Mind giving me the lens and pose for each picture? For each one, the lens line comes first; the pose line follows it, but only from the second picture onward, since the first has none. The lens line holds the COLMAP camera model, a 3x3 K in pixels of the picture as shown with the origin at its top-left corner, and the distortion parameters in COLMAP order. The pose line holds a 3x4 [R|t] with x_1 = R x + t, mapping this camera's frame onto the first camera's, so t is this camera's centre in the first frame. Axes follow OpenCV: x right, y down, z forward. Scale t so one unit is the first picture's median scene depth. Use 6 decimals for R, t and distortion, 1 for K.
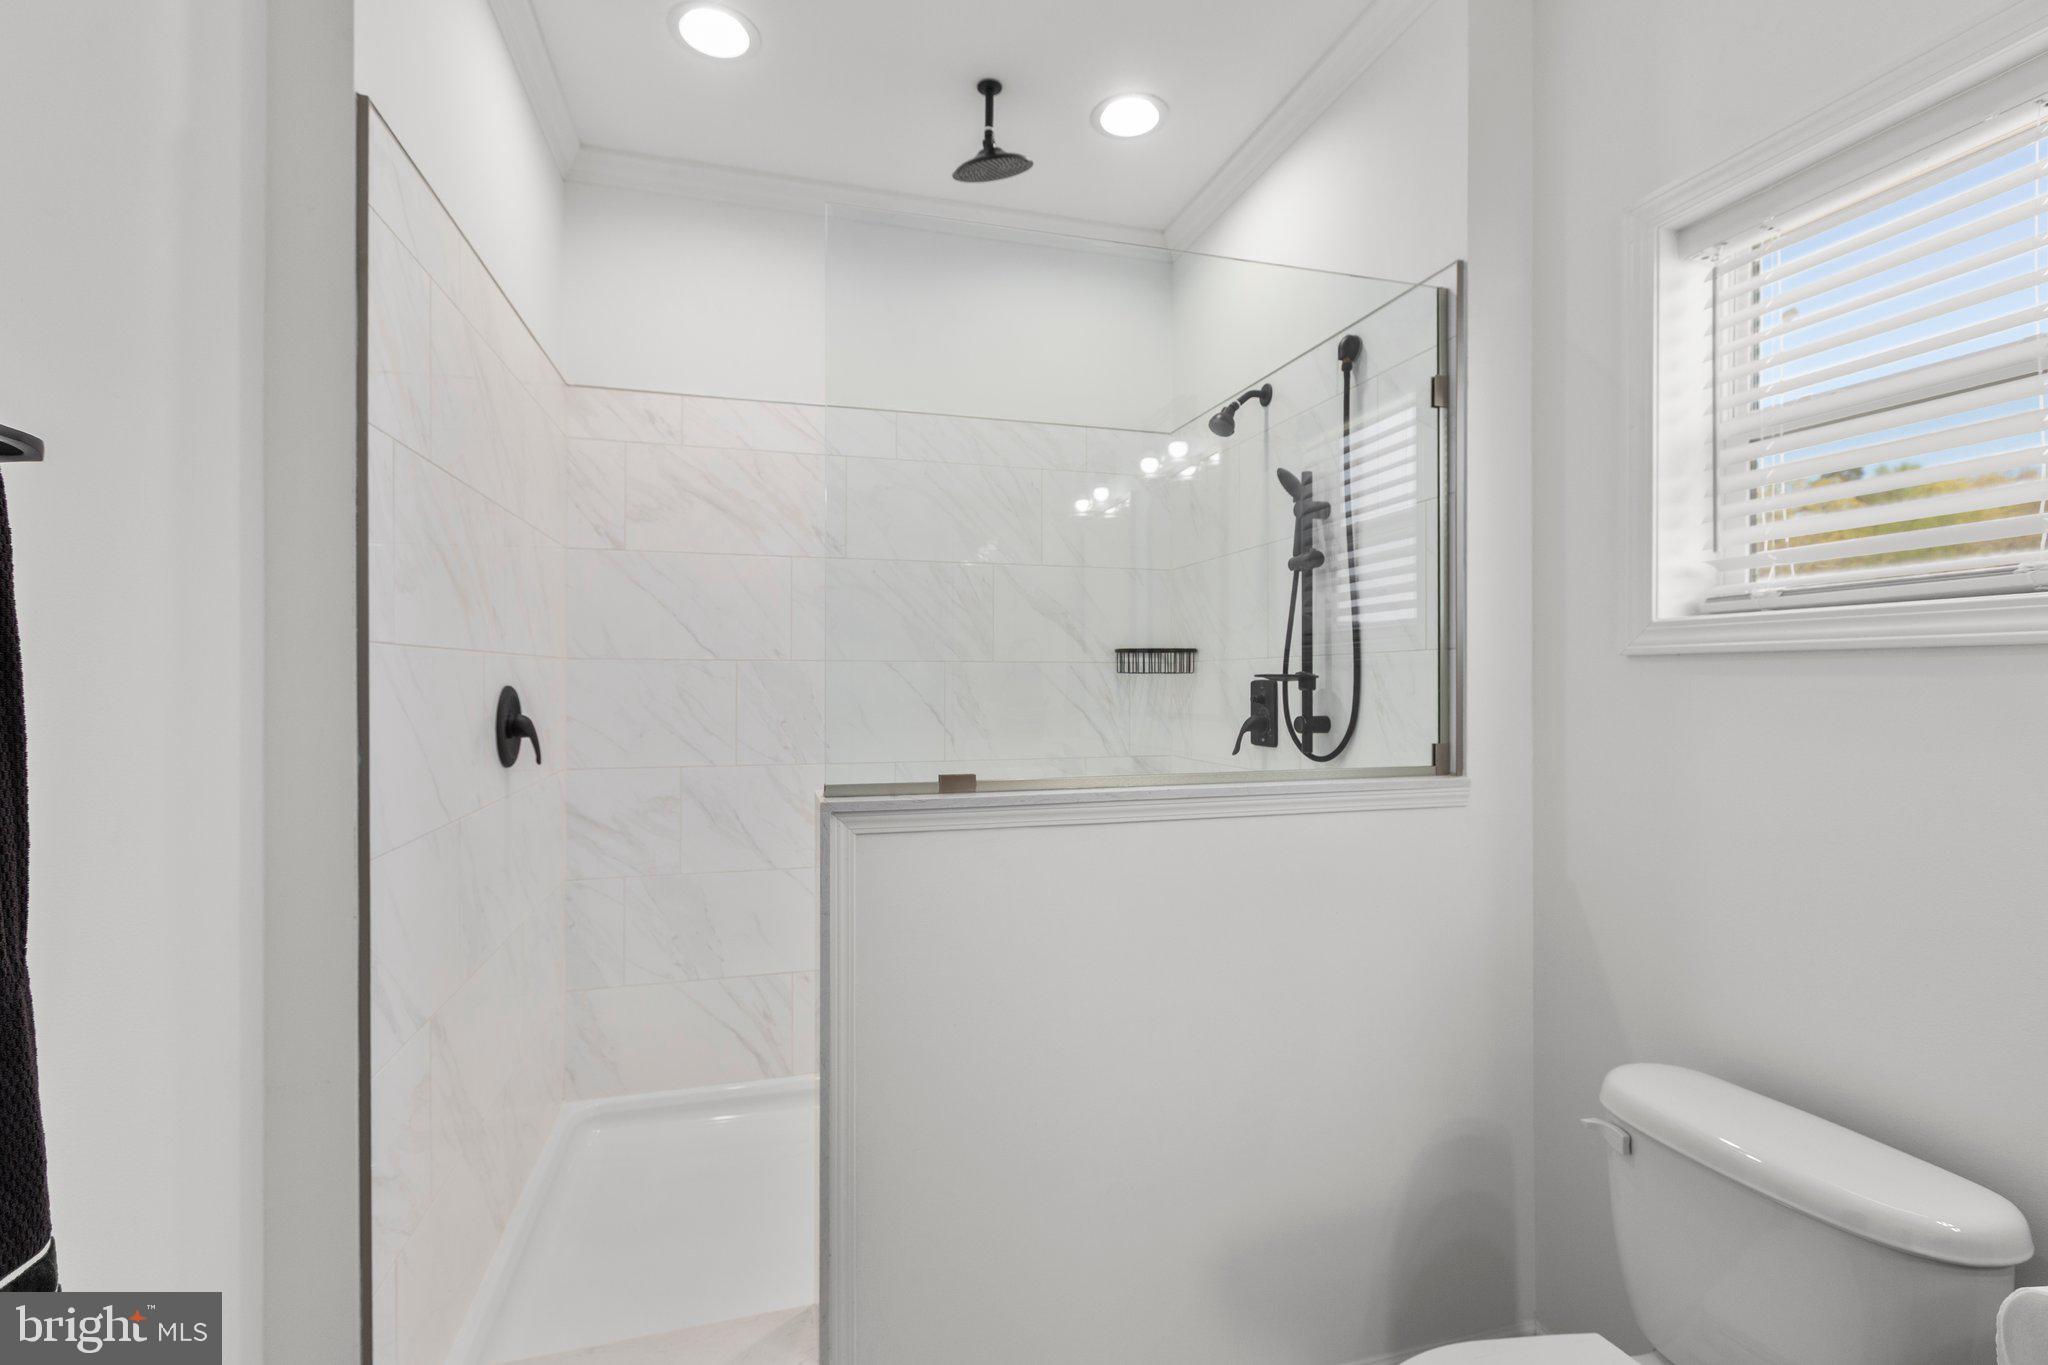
lens RADIAL K [[910.6, 0, 1028.8], [0, 910.6, 675.6], [0, 0, 1]] dist [-0.000928, -0.000163]
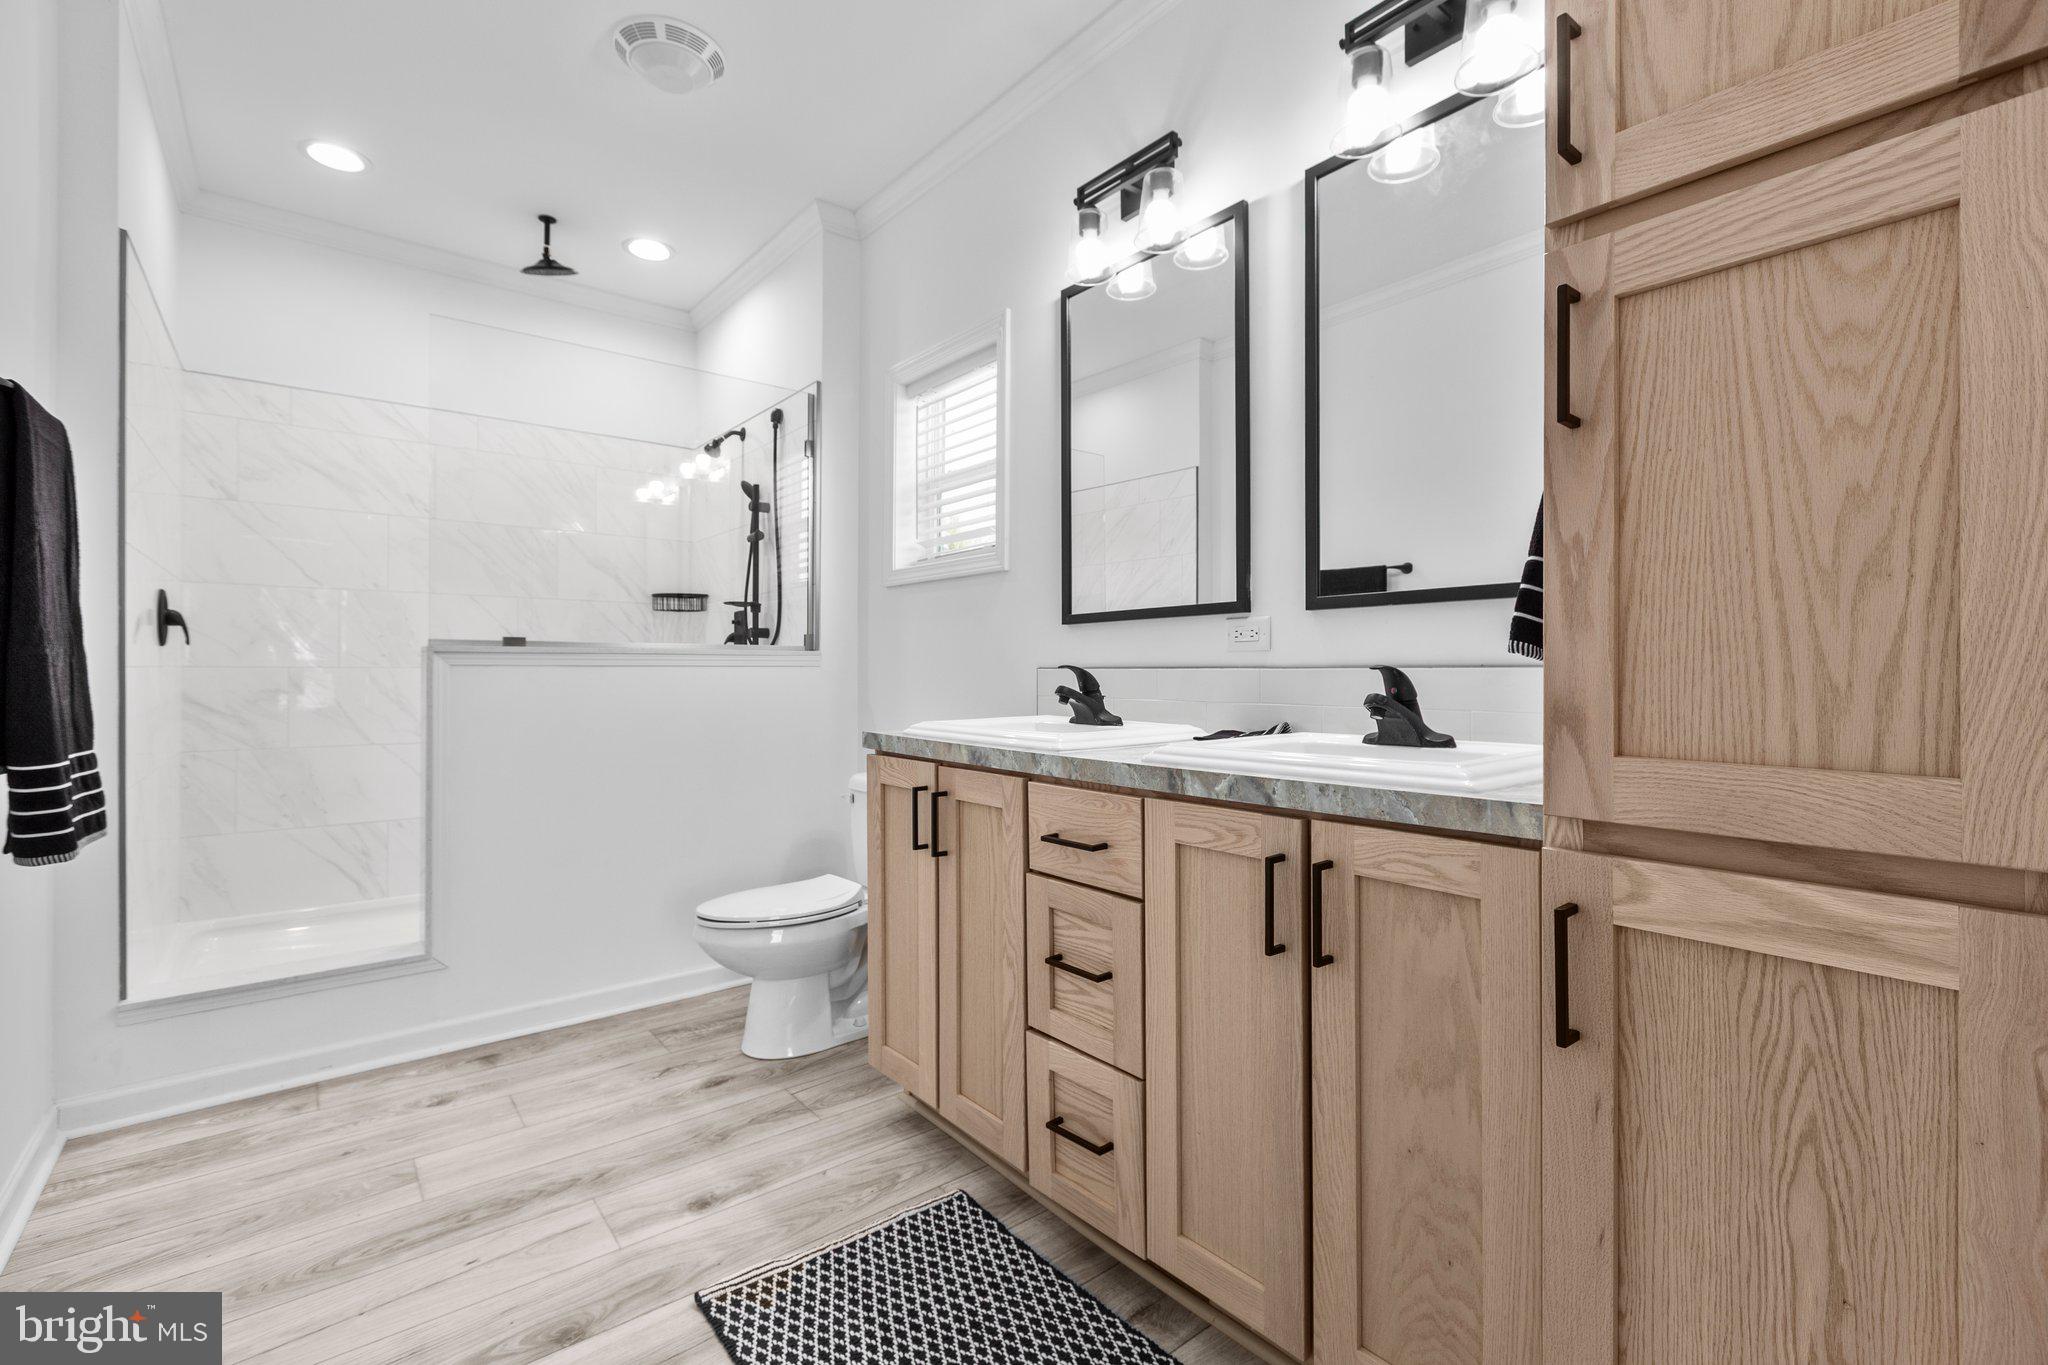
lens RADIAL K [[905.5, 0, 1023.6], [0, 905.5, 668.4], [0, 0, 1]] dist [0.001959, -0.000352]
pose [[0.922863, 0.002330, 0.385121, 0.114242], [-0.000576, 0.999989, -0.004670, 0.126421], [-0.385128, 0.004088, 0.922854, -0.742637]]
